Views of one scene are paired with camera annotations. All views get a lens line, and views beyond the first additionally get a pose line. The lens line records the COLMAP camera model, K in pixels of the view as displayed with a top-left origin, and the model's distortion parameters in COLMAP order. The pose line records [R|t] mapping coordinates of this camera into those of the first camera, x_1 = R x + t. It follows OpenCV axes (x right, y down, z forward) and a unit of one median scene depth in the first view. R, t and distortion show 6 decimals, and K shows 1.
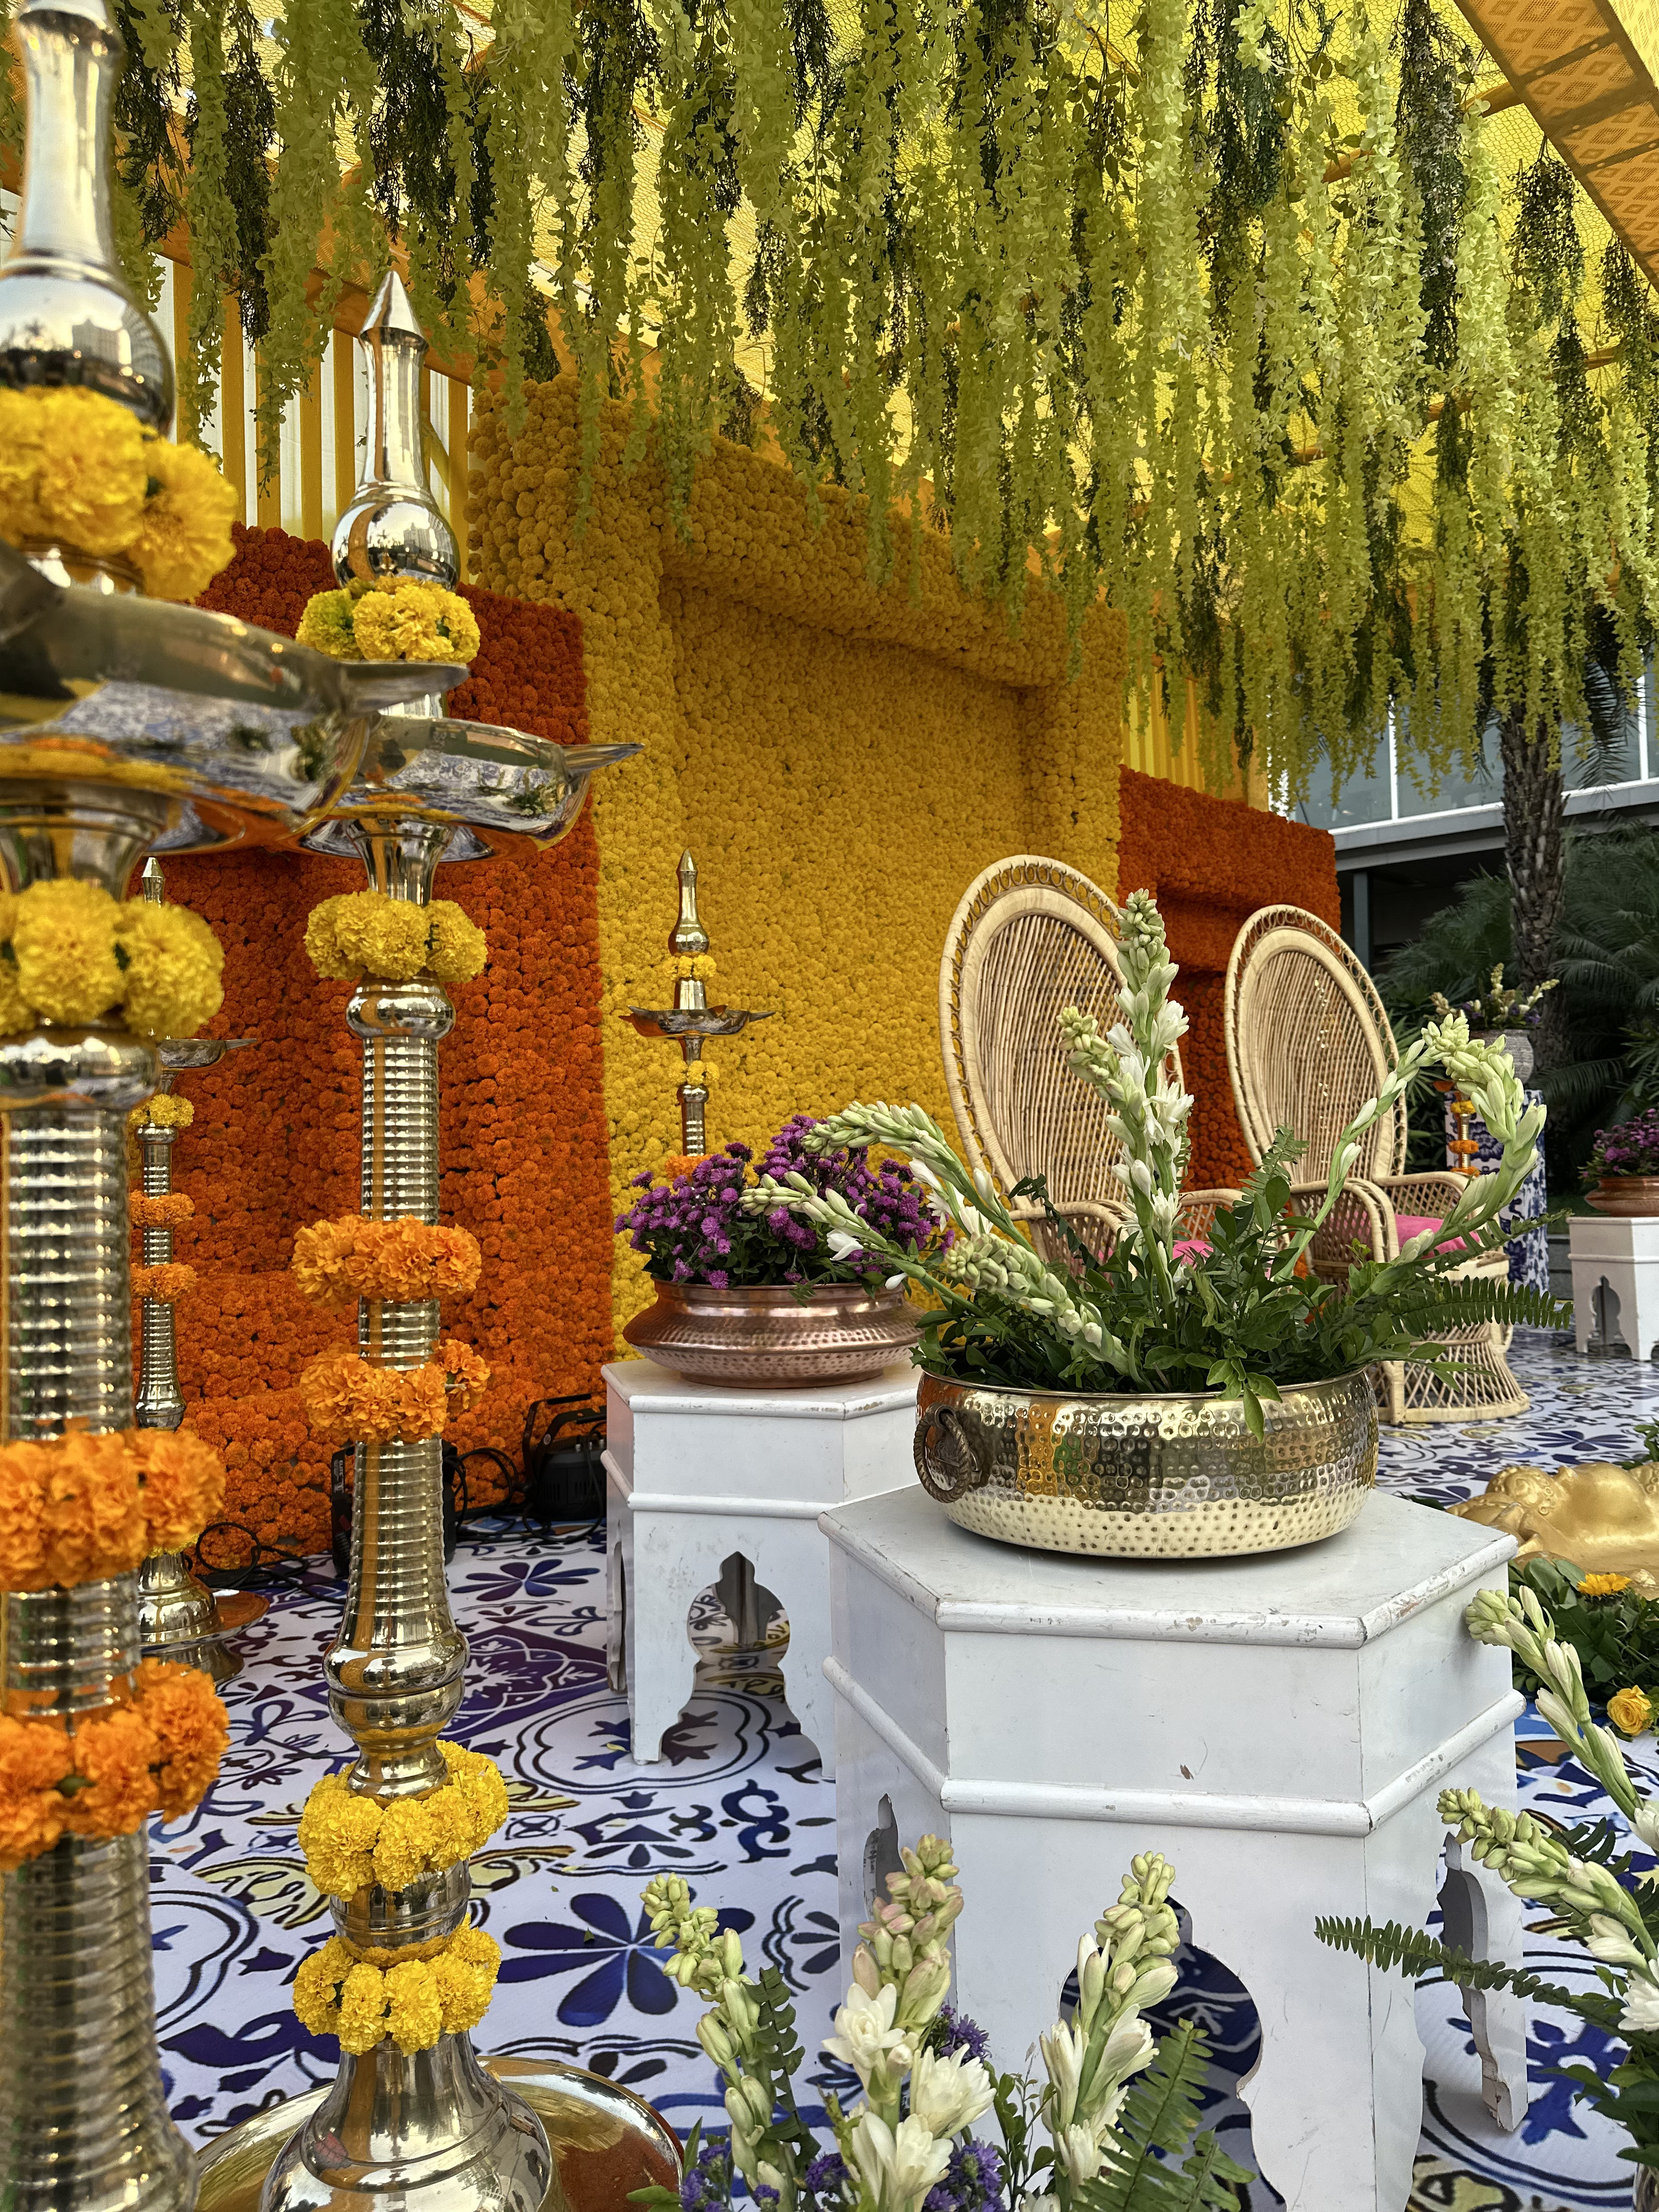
lens RADIAL K [[1561.6, 0, 821.3], [0, 1561.6, 1108.9], [0, 0, 1]] dist [0.065471, -0.057431]
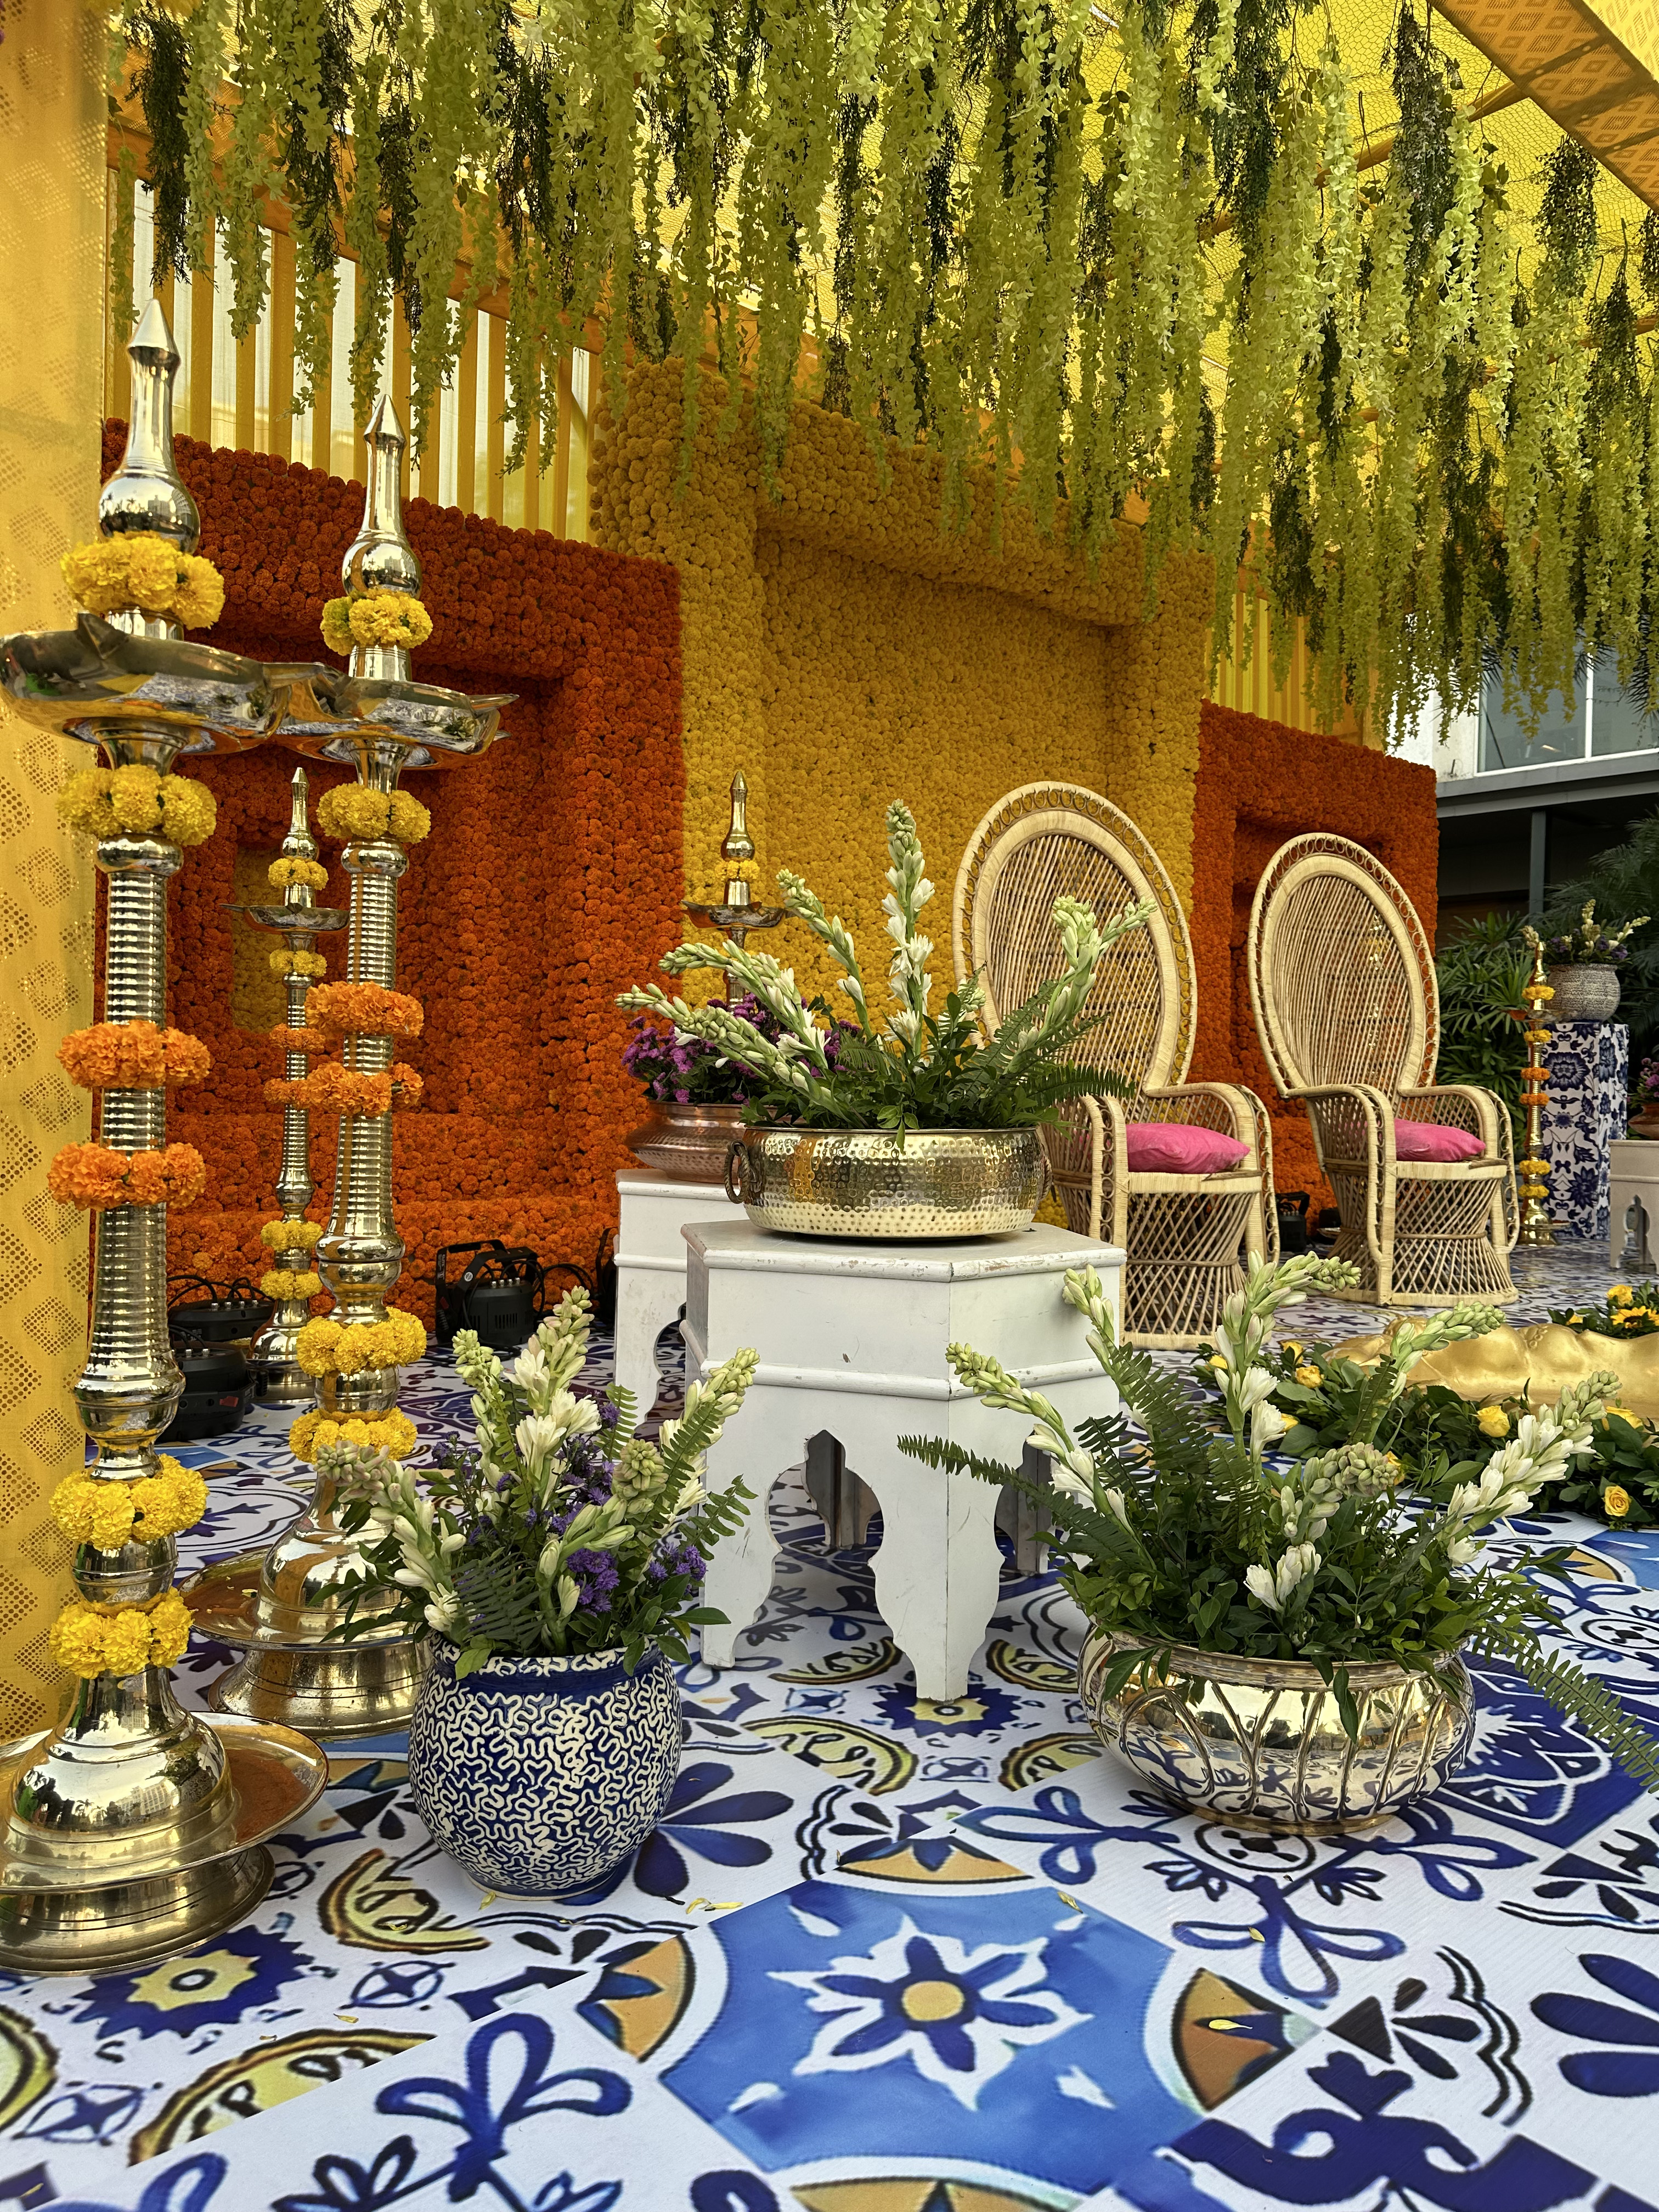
lens RADIAL K [[1561.6, 0, 813.7], [0, 1561.6, 1099.8], [0, 0, 1]] dist [0.065471, -0.057431]
pose [[0.991122, 0.045060, -0.125085, 0.132470], [-0.040166, 0.998336, 0.041376, 0.033750], [0.126741, -0.035984, 0.991283, -0.188985]]
